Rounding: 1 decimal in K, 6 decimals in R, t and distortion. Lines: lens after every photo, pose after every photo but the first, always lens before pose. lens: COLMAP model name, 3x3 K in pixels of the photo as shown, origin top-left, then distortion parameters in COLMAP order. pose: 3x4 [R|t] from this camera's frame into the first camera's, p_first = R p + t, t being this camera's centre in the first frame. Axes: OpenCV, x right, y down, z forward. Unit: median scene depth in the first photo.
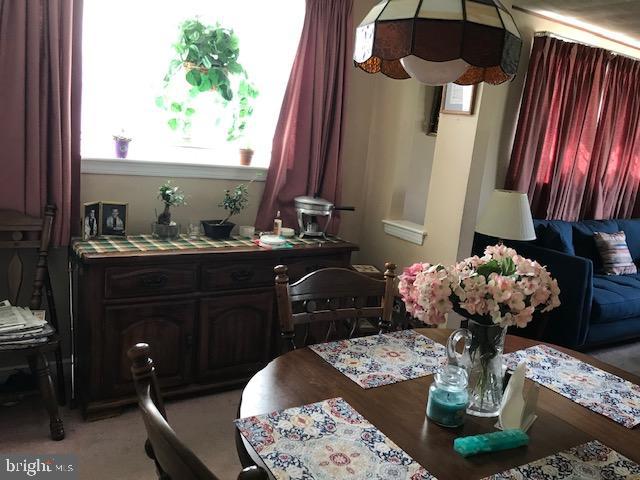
lens RADIAL K [[525.6, 0, 323.7], [0, 525.6, 239.9], [0, 0, 1]] dist [0.038783, -0.052112]
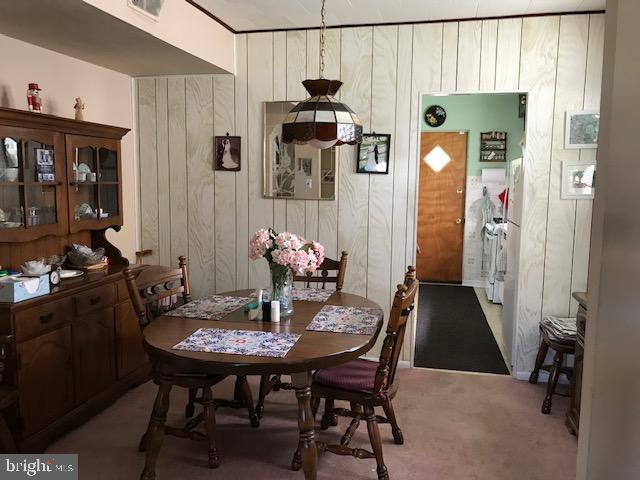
lens RADIAL K [[525.6, 0, 320.6], [0, 525.6, 239.2], [0, 0, 1]] dist [0.038783, -0.052112]
pose [[-0.705299, -0.029221, -0.708308, 1.227349], [-0.223244, 0.957470, 0.182795, -0.252942], [0.672842, 0.287050, -0.681826, 1.877746]]
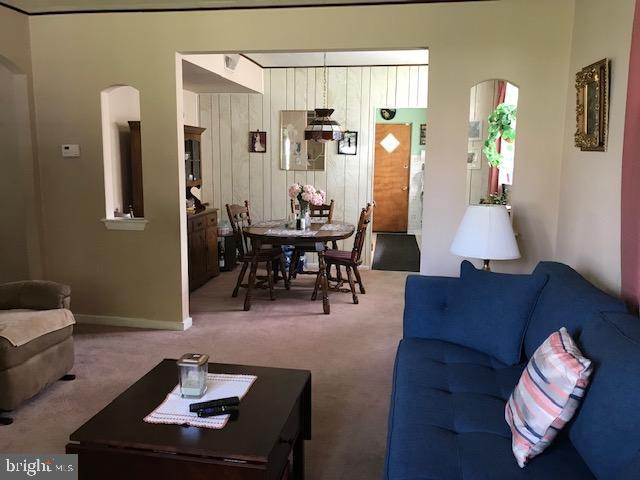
lens RADIAL K [[525.6, 0, 324.1], [0, 525.6, 246.0], [0, 0, 1]] dist [0.038783, -0.052112]
pose [[-0.650307, 0.016972, -0.759482, 2.453533], [-0.229293, 0.948738, 0.217533, -0.322205], [0.724241, 0.315607, -0.613080, 2.801898]]
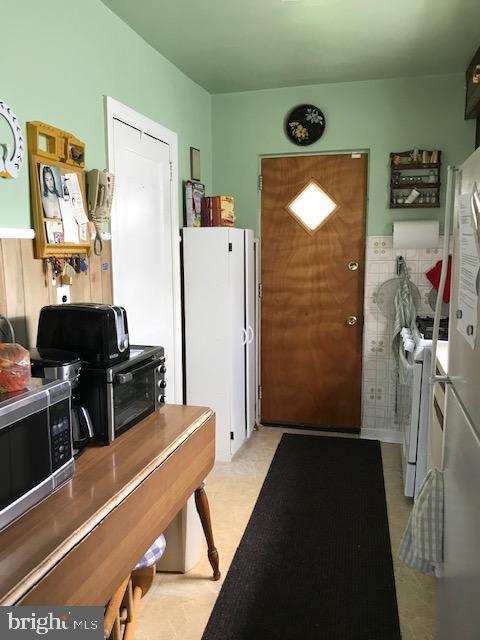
lens RADIAL K [[525.6, 0, 238.0], [0, 525.6, 315.2], [0, 0, 1]] dist [0.038783, -0.052112]
pose [[-0.719786, -0.008385, -0.694146, -0.502791], [-0.206444, 0.957273, 0.202505, -0.249927], [0.662789, 0.289063, -0.690763, 0.992316]]
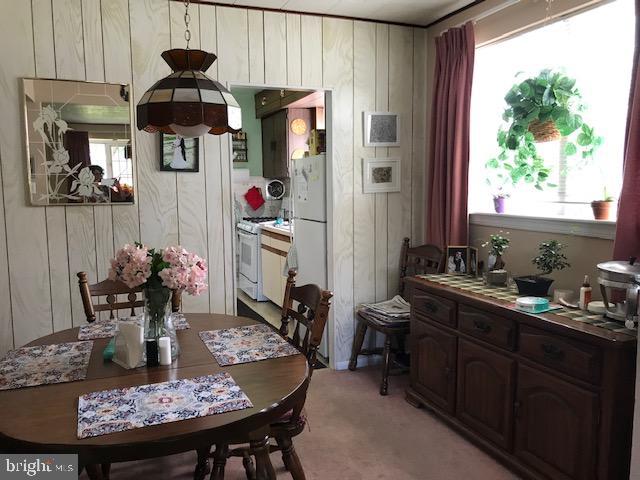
lens RADIAL K [[525.6, 0, 319.9], [0, 525.6, 239.5], [0, 0, 1]] dist [0.038783, -0.052112]
pose [[-0.181941, 0.006639, -0.983287, 1.302039], [-0.202982, 0.978186, 0.044163, -0.109394], [0.962131, 0.207625, -0.176625, 1.317884]]
